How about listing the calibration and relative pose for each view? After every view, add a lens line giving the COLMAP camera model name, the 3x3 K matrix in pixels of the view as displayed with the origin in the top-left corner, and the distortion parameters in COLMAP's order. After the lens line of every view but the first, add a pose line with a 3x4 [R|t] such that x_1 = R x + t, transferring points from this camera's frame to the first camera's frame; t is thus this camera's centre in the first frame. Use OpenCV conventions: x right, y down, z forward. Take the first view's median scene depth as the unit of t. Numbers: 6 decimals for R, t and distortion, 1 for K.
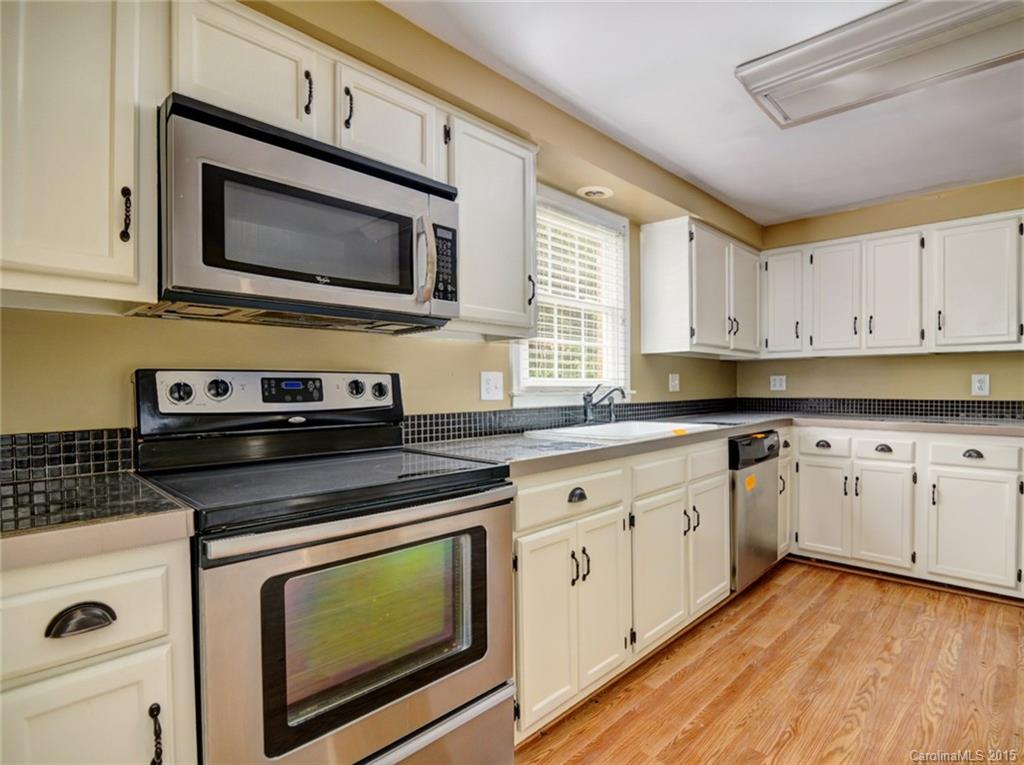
lens RADIAL K [[531.6, 0, 548.0], [0, 531.6, 392.4], [0, 0, 1]] dist [-0.026782, 0.000612]
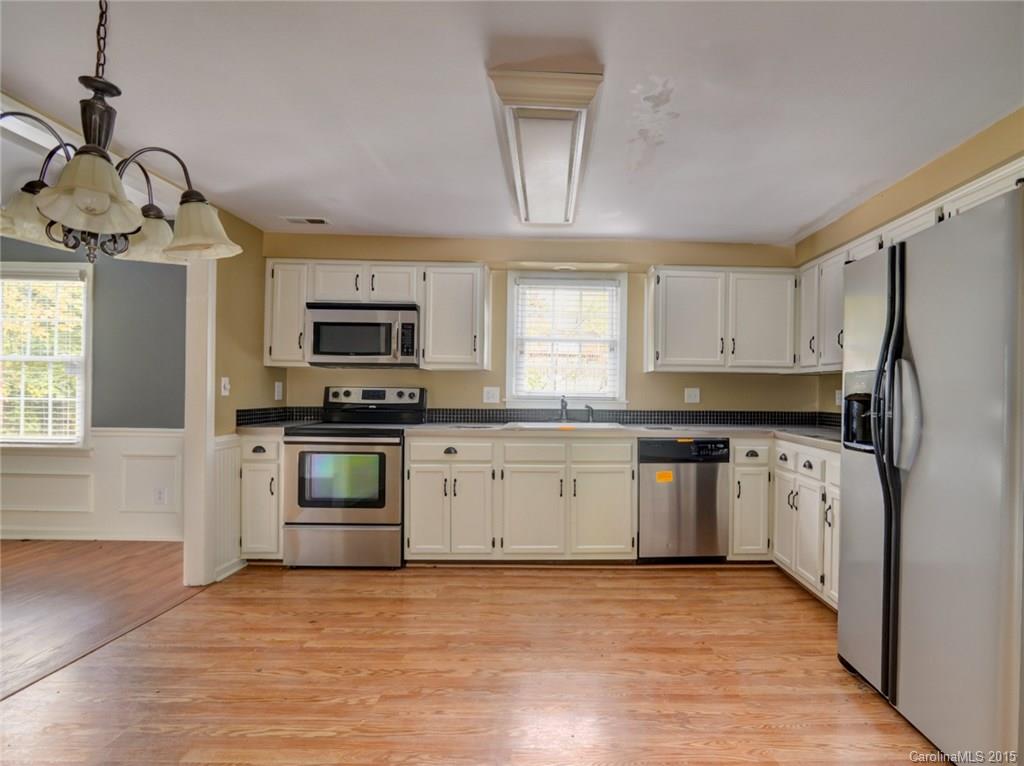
lens RADIAL K [[531.6, 0, 554.4], [0, 531.6, 390.2], [0, 0, 1]] dist [-0.026782, 0.000612]
pose [[0.681933, 0.012911, -0.731300, 1.584609], [-0.024314, 0.999692, -0.005024, -0.028832], [0.731010, 0.021207, 0.682037, -0.061012]]
